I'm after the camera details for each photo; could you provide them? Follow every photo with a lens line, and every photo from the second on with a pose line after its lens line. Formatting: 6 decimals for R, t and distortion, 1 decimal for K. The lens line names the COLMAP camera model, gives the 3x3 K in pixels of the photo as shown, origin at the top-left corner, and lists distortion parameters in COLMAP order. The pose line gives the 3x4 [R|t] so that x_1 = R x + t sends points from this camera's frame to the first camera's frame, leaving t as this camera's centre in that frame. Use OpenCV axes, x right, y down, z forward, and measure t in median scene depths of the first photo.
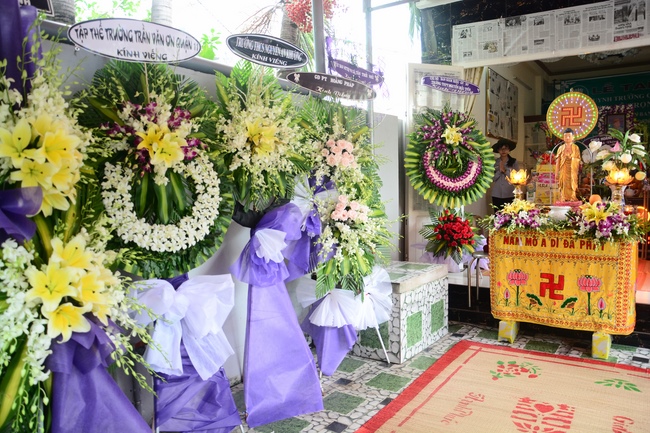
lens RADIAL K [[493.8, 0, 325.0], [0, 493.8, 216.5], [0, 0, 1]] dist [-0.153311, 0.093319]
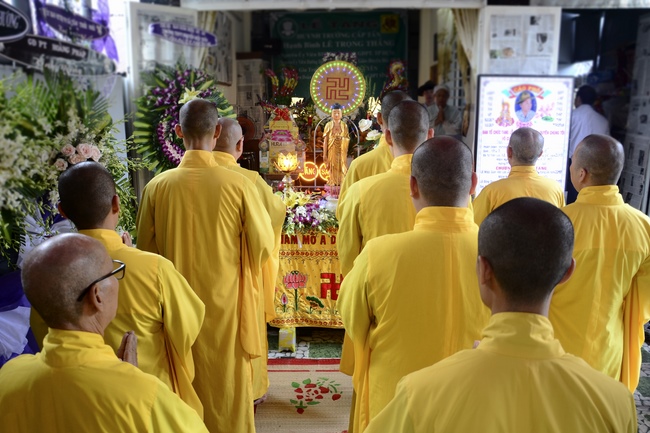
lens RADIAL K [[536.8, 0, 296.9], [0, 536.8, 213.3], [0, 0, 1]] dist [-0.176389, 0.083153]
pose [[0.833883, -0.118619, 0.539045, -0.106386], [0.034313, 0.985886, 0.163867, -0.149101], [-0.550874, -0.118149, 0.826183, 0.200974]]
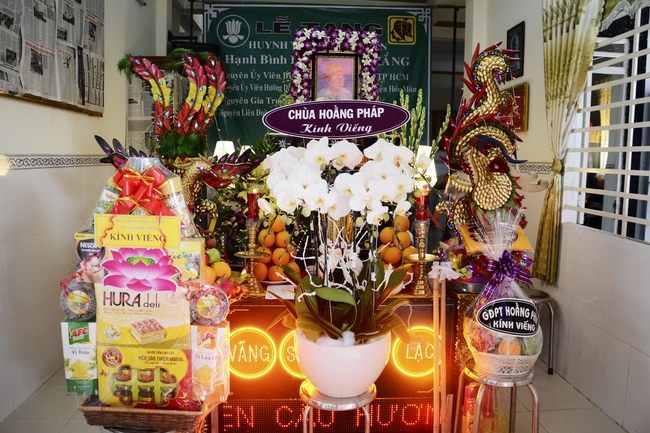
lens RADIAL K [[536.8, 0, 296.9], [0, 536.8, 213.3], [0, 0, 1]] dist [-0.176389, 0.083153]
pose [[0.797003, -0.048070, 0.602059, 0.522261], [0.012497, 0.997927, 0.063133, -0.184095], [-0.603846, -0.042794, 0.795951, 1.065483]]
